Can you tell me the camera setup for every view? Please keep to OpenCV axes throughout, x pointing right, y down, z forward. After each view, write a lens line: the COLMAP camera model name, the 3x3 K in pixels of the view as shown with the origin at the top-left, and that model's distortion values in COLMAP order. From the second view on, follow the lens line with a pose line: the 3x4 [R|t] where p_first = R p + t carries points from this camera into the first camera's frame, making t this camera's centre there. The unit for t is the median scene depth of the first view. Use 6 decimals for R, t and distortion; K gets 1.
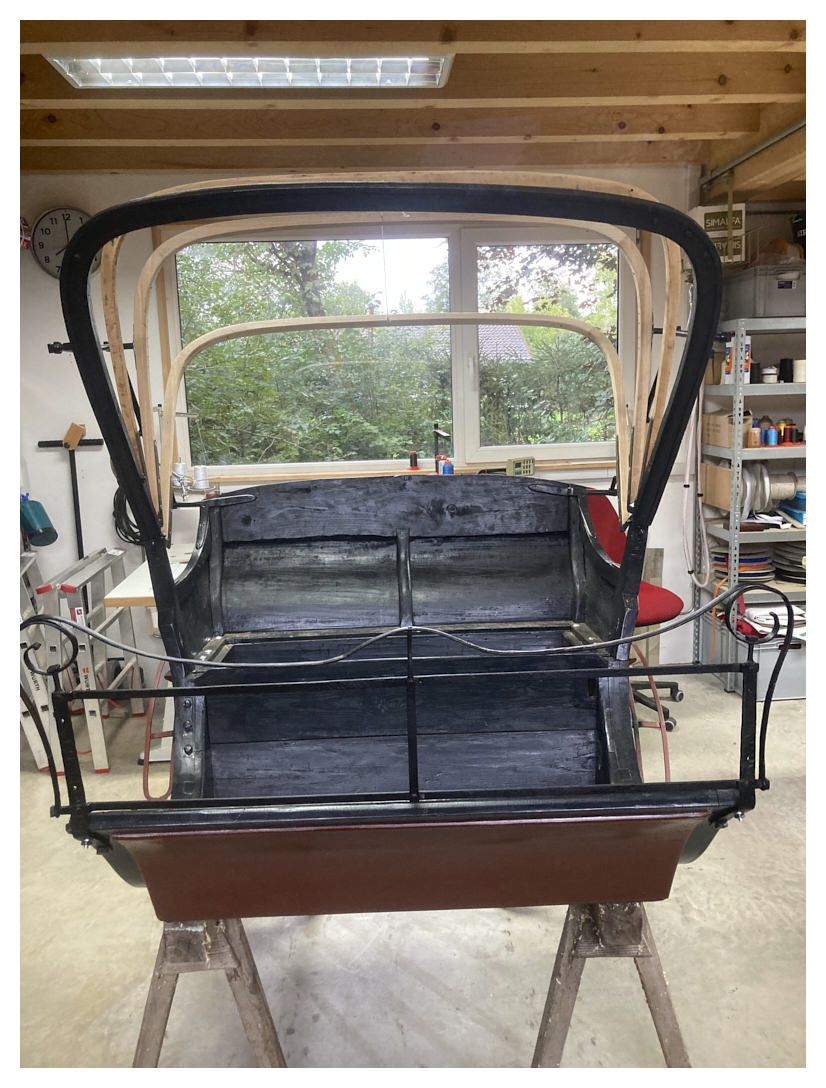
lens RADIAL K [[915.2, 0, 413.0], [0, 915.2, 544.0], [0, 0, 1]] dist [-0.229868, 0.003932]
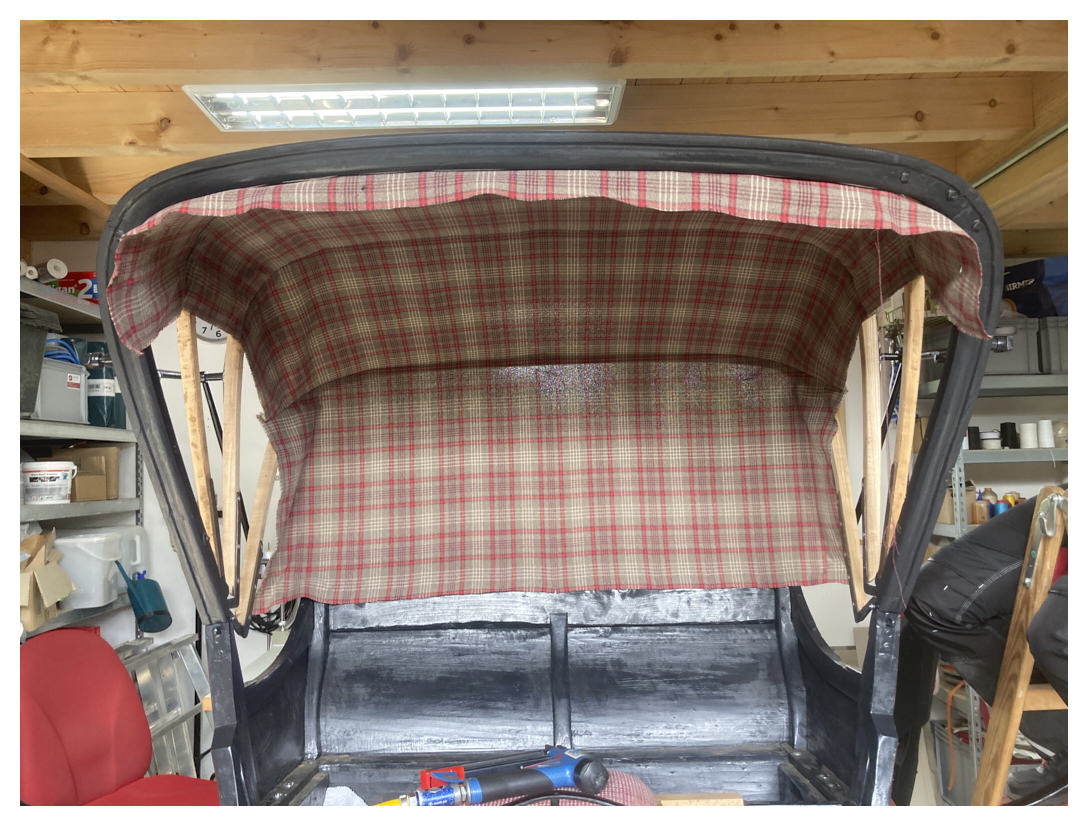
lens RADIAL K [[864.3, 0, 548.3], [0, 864.3, 399.4], [0, 0, 1]] dist [0.007973, 0.005553]
pose [[0.998870, -0.000965, -0.047516, 0.014205], [-0.011626, 0.964458, -0.263980, 0.001323], [0.046082, 0.264234, 0.963357, 0.245510]]
